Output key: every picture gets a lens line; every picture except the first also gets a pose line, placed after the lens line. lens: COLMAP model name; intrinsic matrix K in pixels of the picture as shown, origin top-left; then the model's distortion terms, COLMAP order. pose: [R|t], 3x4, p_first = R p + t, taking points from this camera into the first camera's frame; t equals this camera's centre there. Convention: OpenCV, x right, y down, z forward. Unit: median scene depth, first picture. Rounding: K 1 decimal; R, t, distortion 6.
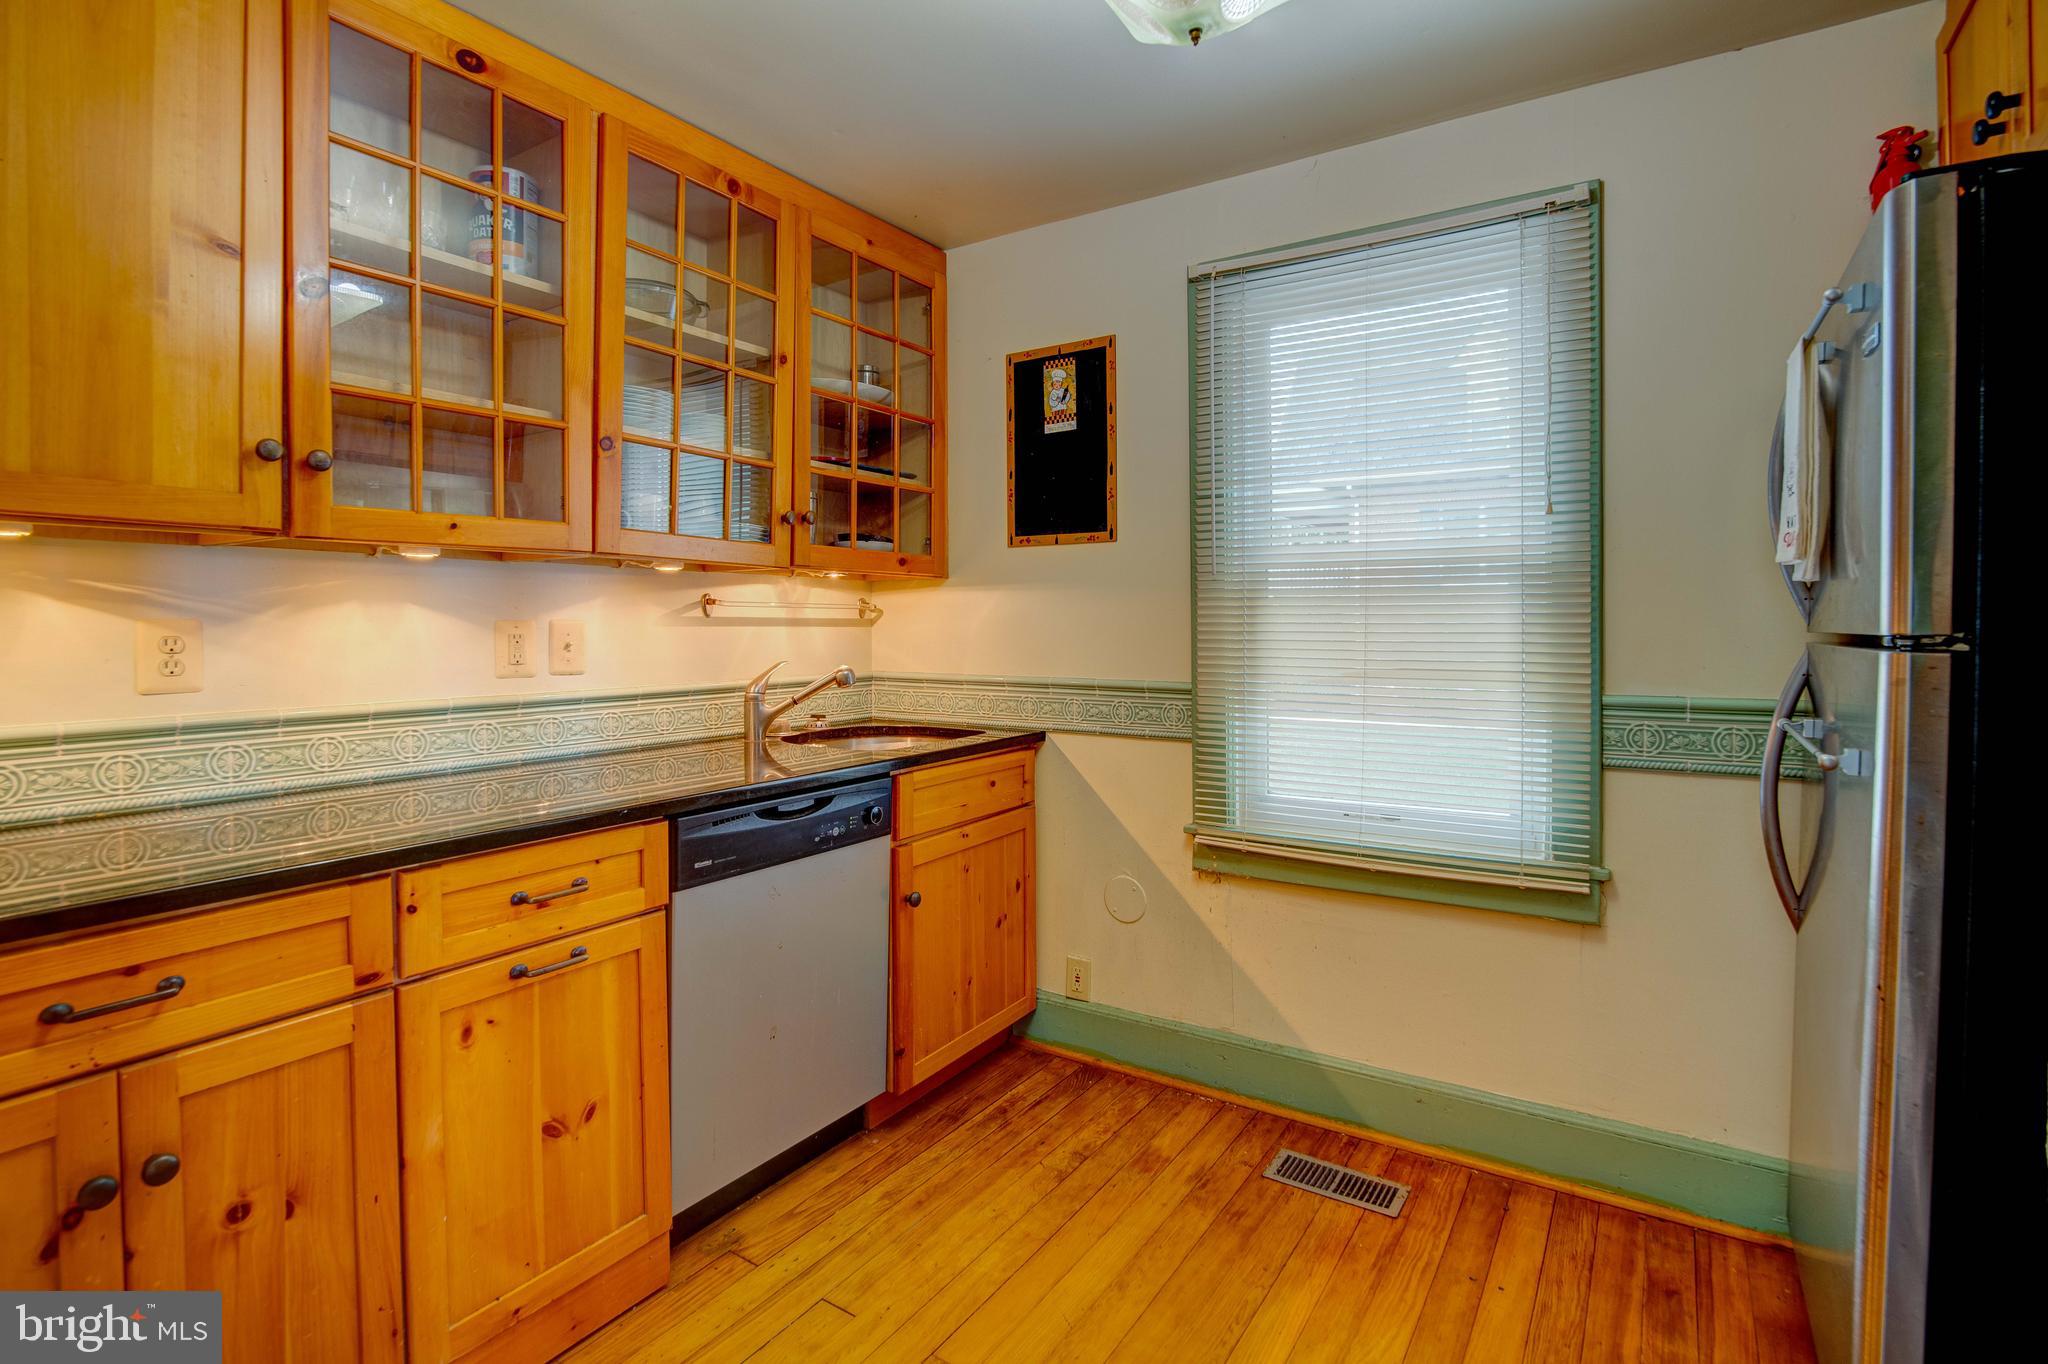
lens RADIAL K [[963.3, 0, 1047.4], [0, 963.3, 660.3], [0, 0, 1]] dist [-0.031706, 0.006423]
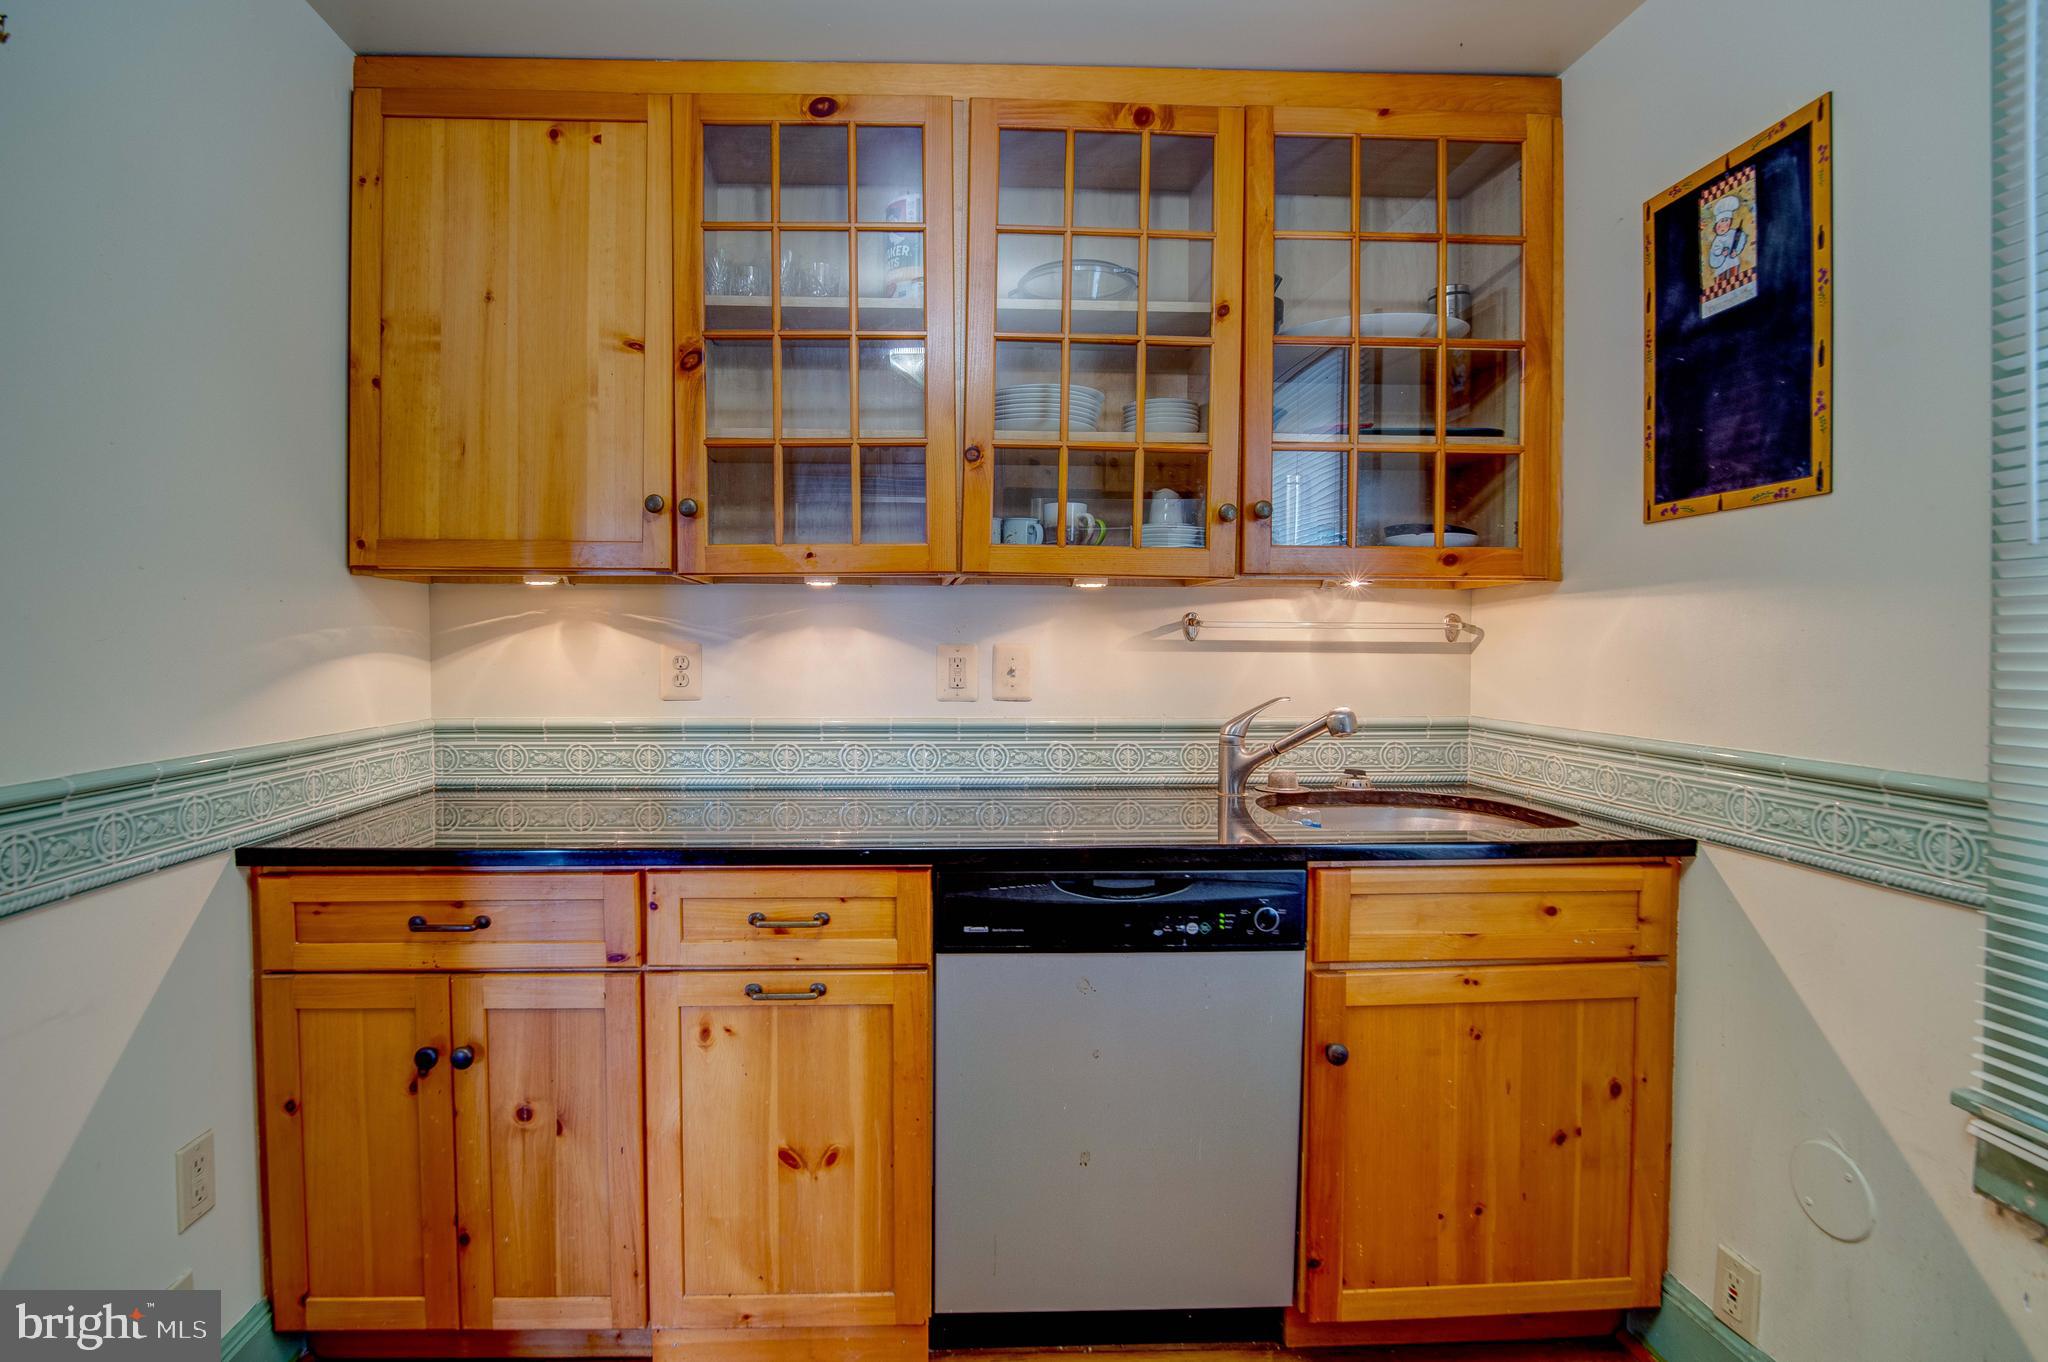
lens RADIAL K [[999.6, 0, 1024.0], [0, 999.6, 681.0], [0, 0, 1]] dist [-0.032294, 0.007324]
pose [[0.565364, 0.033781, -0.824149, 0.300730], [-0.034843, 0.999247, 0.017056, -0.020160], [0.824105, 0.019073, 0.566116, 0.401334]]
